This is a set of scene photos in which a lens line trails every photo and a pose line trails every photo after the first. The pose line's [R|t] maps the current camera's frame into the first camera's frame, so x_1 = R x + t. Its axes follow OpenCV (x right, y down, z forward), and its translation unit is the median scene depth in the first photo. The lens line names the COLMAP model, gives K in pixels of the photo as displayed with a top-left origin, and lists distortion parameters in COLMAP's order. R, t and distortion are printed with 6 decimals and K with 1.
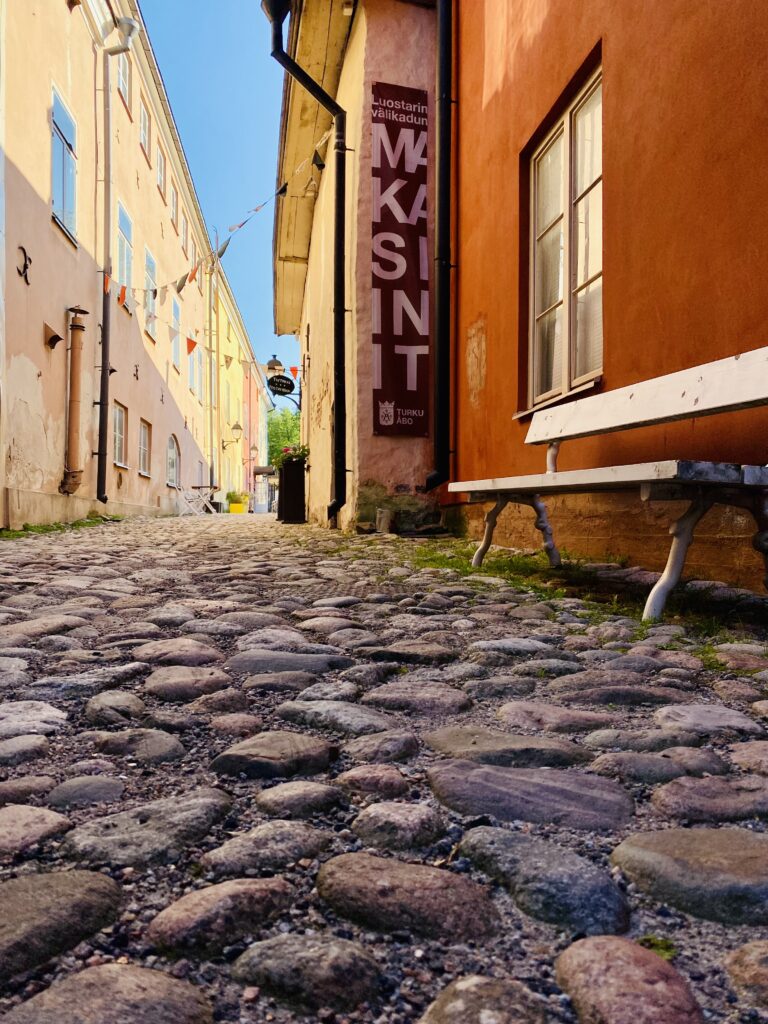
lens RADIAL K [[861.5, 0, 385.5], [0, 861.5, 511.1], [0, 0, 1]] dist [0.001003, 0.003757]
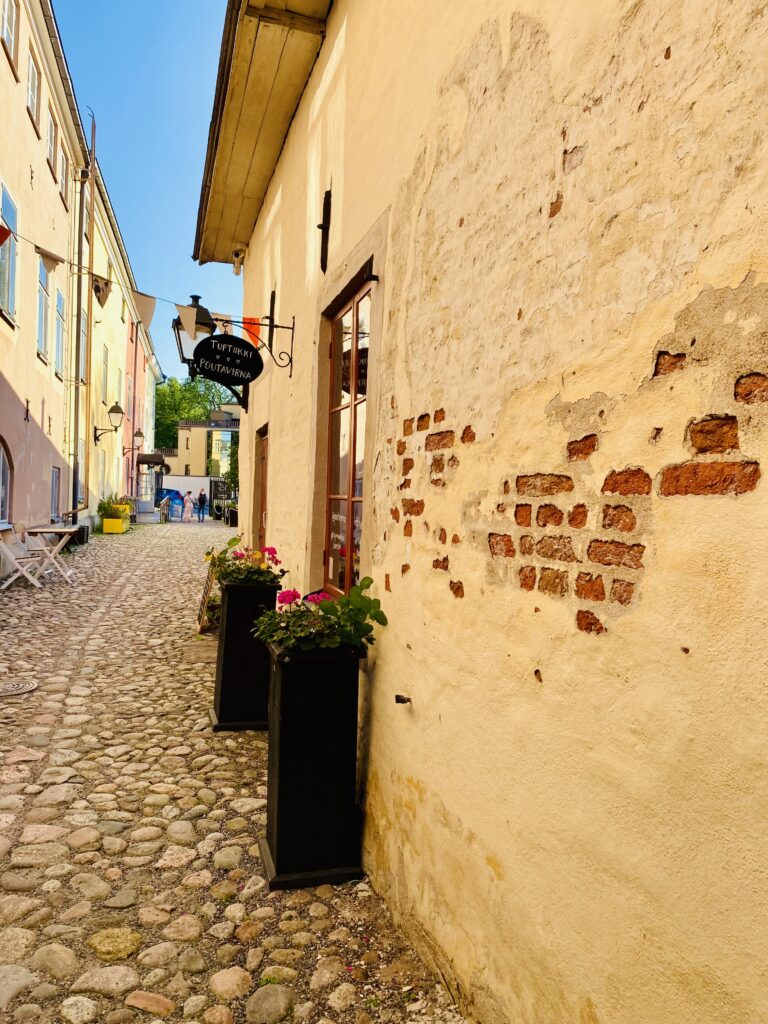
lens RADIAL K [[861.5, 0, 381.9], [0, 861.5, 510.1], [0, 0, 1]] dist [0.001003, 0.003757]
pose [[0.990914, 0.033581, 0.130234, -0.052497], [-0.036950, 0.999040, 0.023537, -0.045997], [-0.129318, -0.028135, 0.991204, 0.307831]]
